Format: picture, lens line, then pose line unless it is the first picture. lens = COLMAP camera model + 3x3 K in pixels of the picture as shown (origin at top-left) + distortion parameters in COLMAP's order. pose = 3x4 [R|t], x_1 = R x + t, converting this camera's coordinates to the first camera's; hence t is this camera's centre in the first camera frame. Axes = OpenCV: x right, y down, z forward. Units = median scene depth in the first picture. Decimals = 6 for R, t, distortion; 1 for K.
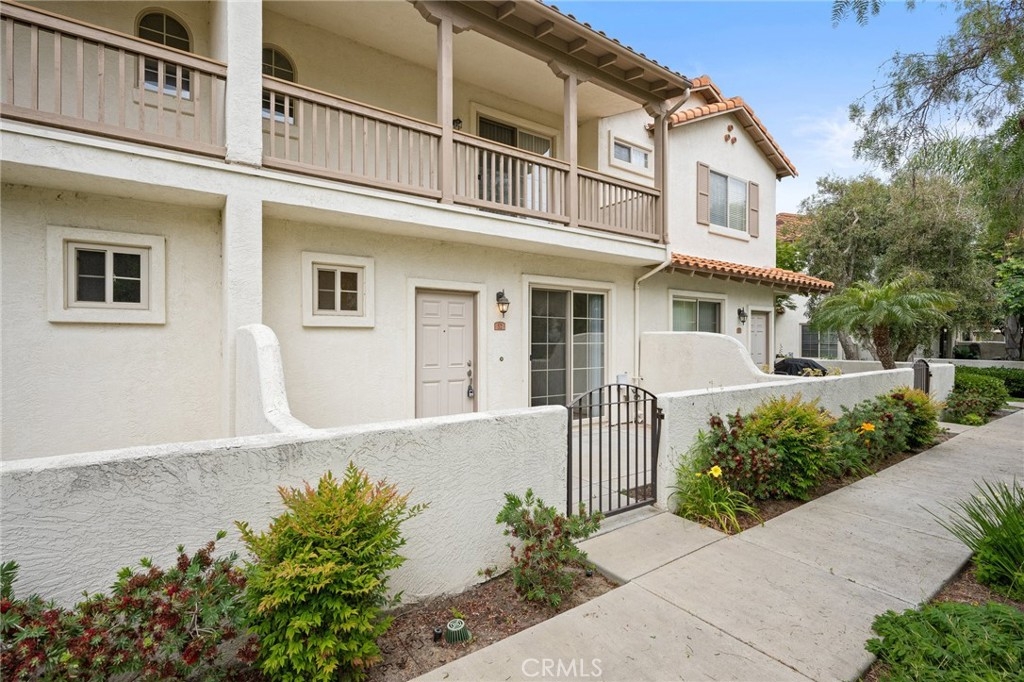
lens RADIAL K [[508.8, 0, 509.8], [0, 508.8, 339.8], [0, 0, 1]] dist [0.000702, 0.000907]
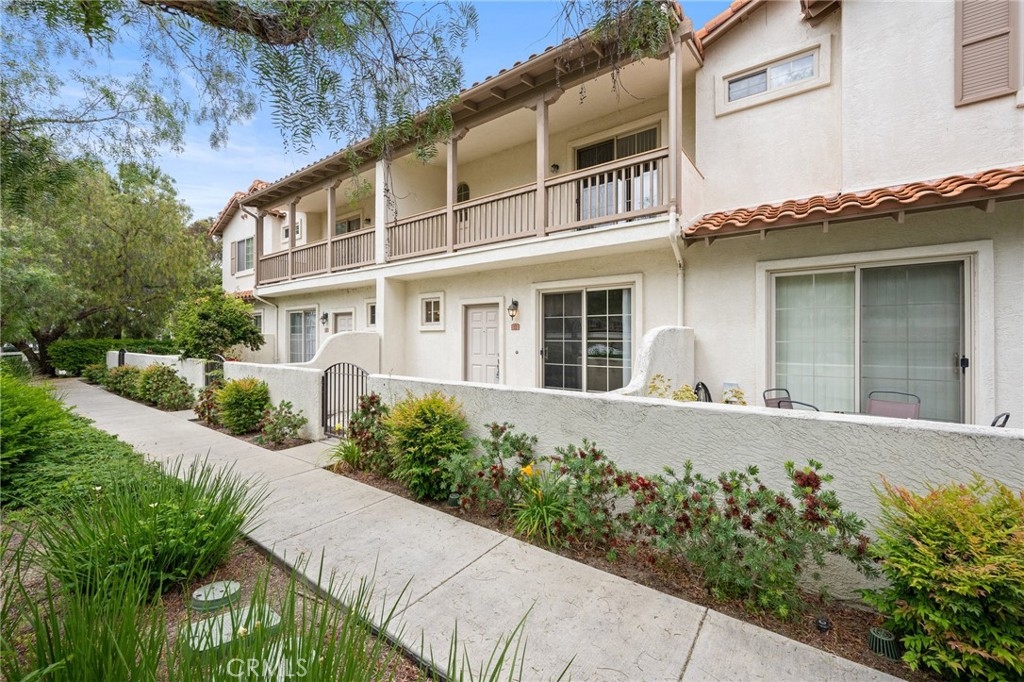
lens RADIAL K [[408.1, 0, 509.1], [0, 408.1, 336.4], [0, 0, 1]] dist [0.002194, -0.000130]
pose [[0.260638, -0.006108, -0.965417, 0.995093], [-0.006871, 0.999943, -0.008181, 0.005861], [0.965412, 0.008766, 0.260581, 0.718116]]
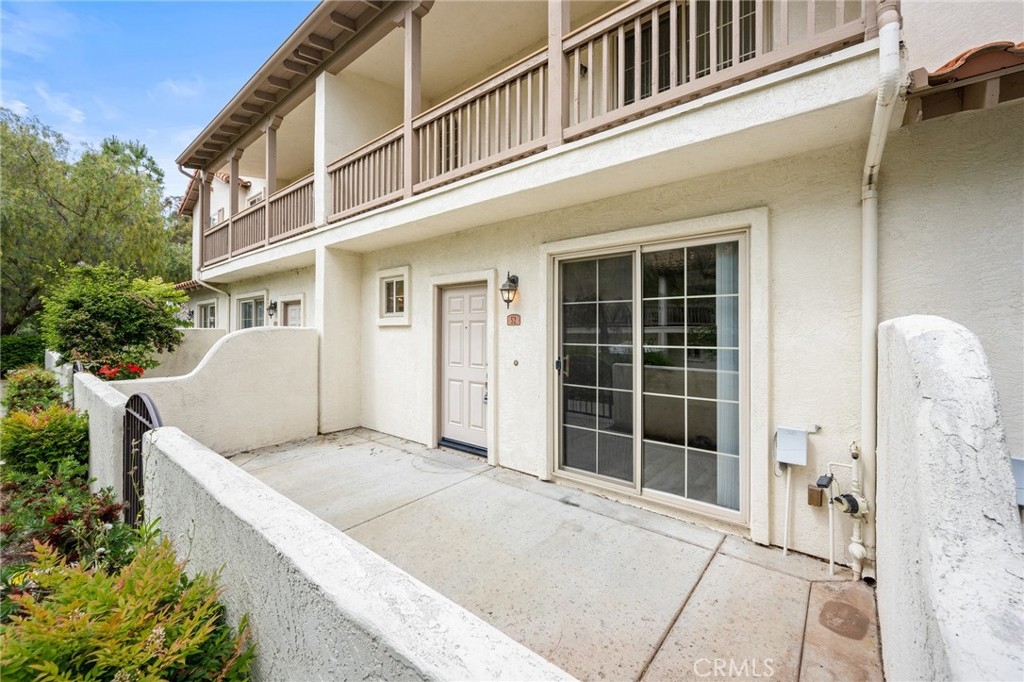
lens RADIAL K [[408.1, 0, 514.7], [0, 408.1, 332.1], [0, 0, 1]] dist [0.002194, -0.000130]
pose [[0.220235, -0.001232, -0.975446, 0.588133], [-0.008765, 0.999956, -0.003242, -0.006784], [0.975407, 0.009264, 0.220215, 0.873078]]
